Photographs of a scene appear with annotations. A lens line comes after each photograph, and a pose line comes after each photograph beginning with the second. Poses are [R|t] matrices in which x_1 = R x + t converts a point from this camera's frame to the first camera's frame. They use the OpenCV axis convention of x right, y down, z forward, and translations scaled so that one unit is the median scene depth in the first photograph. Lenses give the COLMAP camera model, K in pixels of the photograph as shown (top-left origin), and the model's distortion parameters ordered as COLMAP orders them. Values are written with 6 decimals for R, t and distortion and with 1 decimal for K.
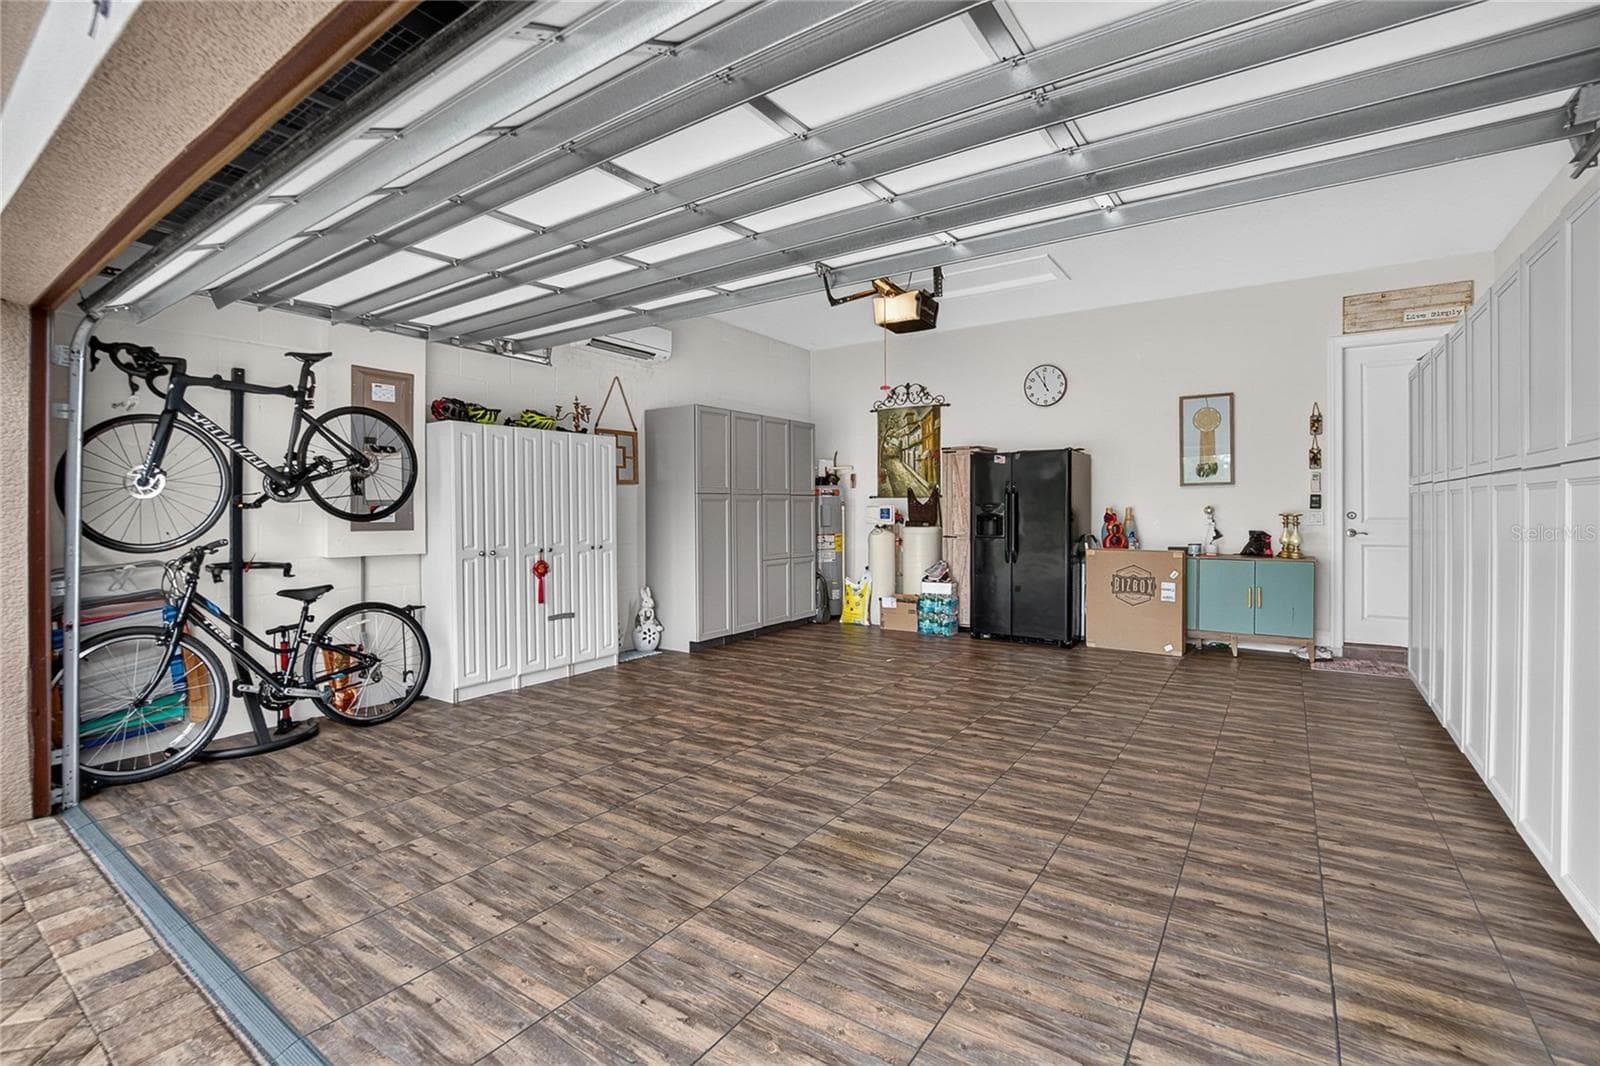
lens RADIAL K [[716.6, 0, 795.1], [0, 716.6, 525.6], [0, 0, 1]] dist [-0.046197, 0.011967]
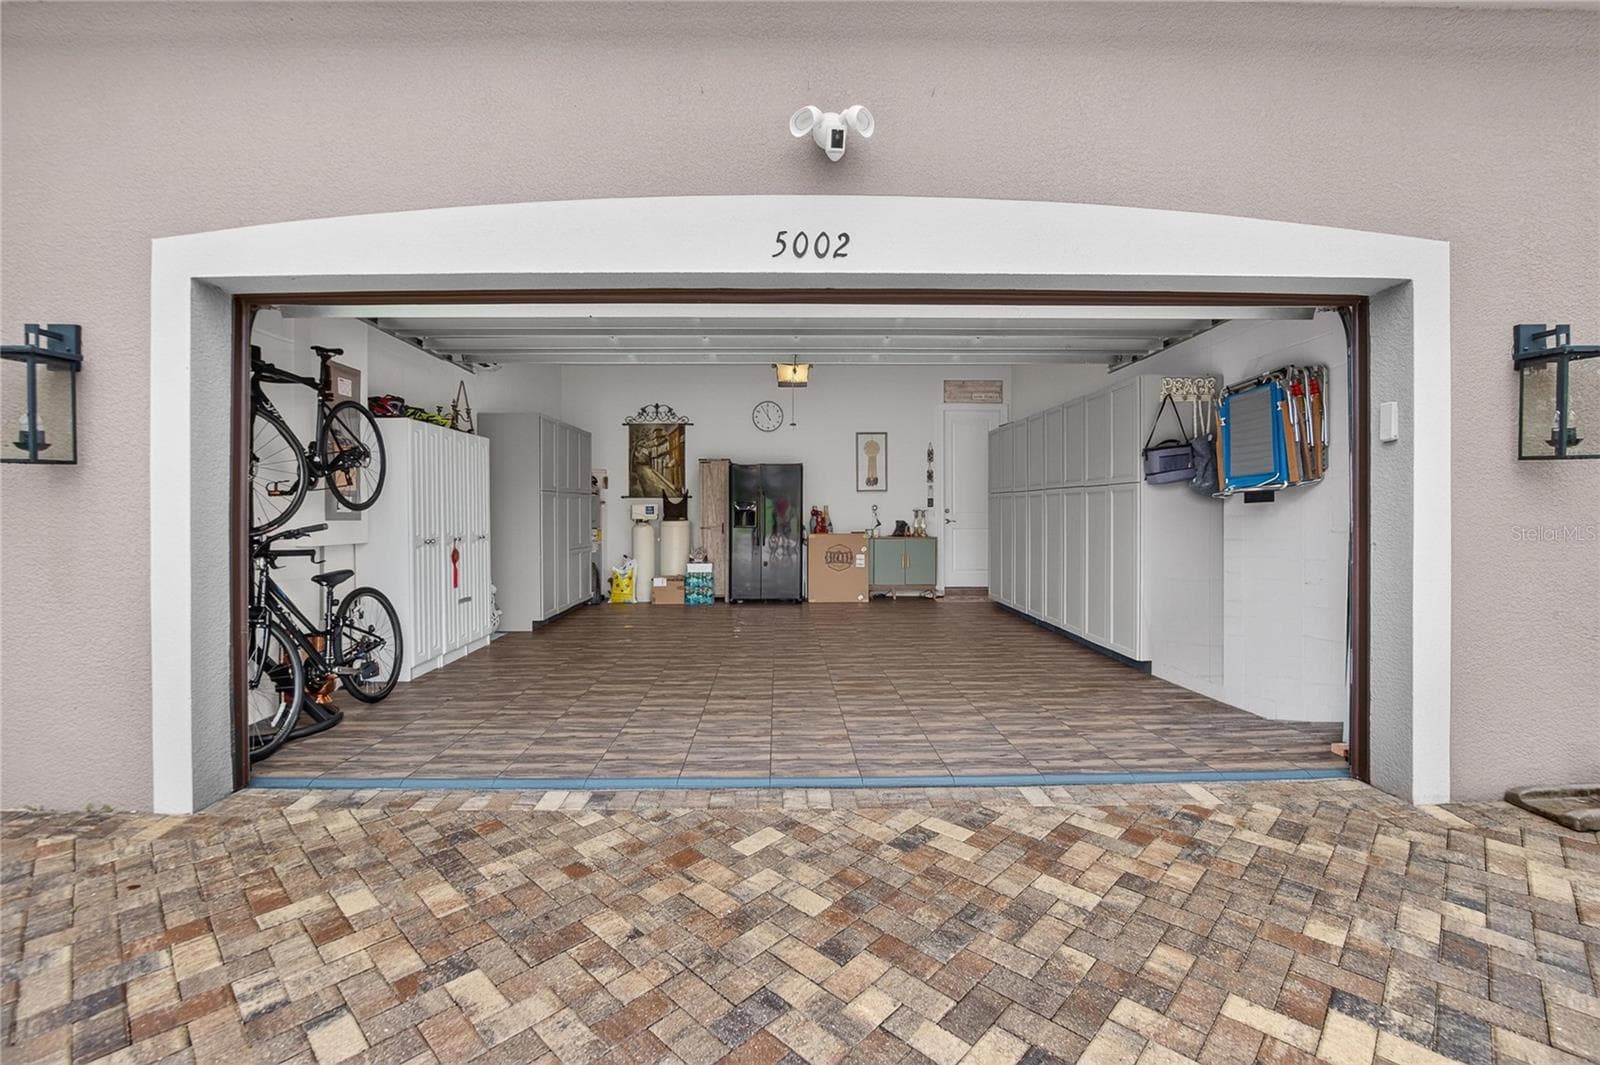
lens RADIAL K [[716.6, 0, 795.1], [0, 716.6, 525.1], [0, 0, 1]] dist [-0.046197, 0.011967]
pose [[0.807279, -0.008627, 0.590106, -0.471236], [0.013290, 0.999905, -0.003564, 0.019316], [-0.590020, 0.010720, 0.807318, -0.155362]]
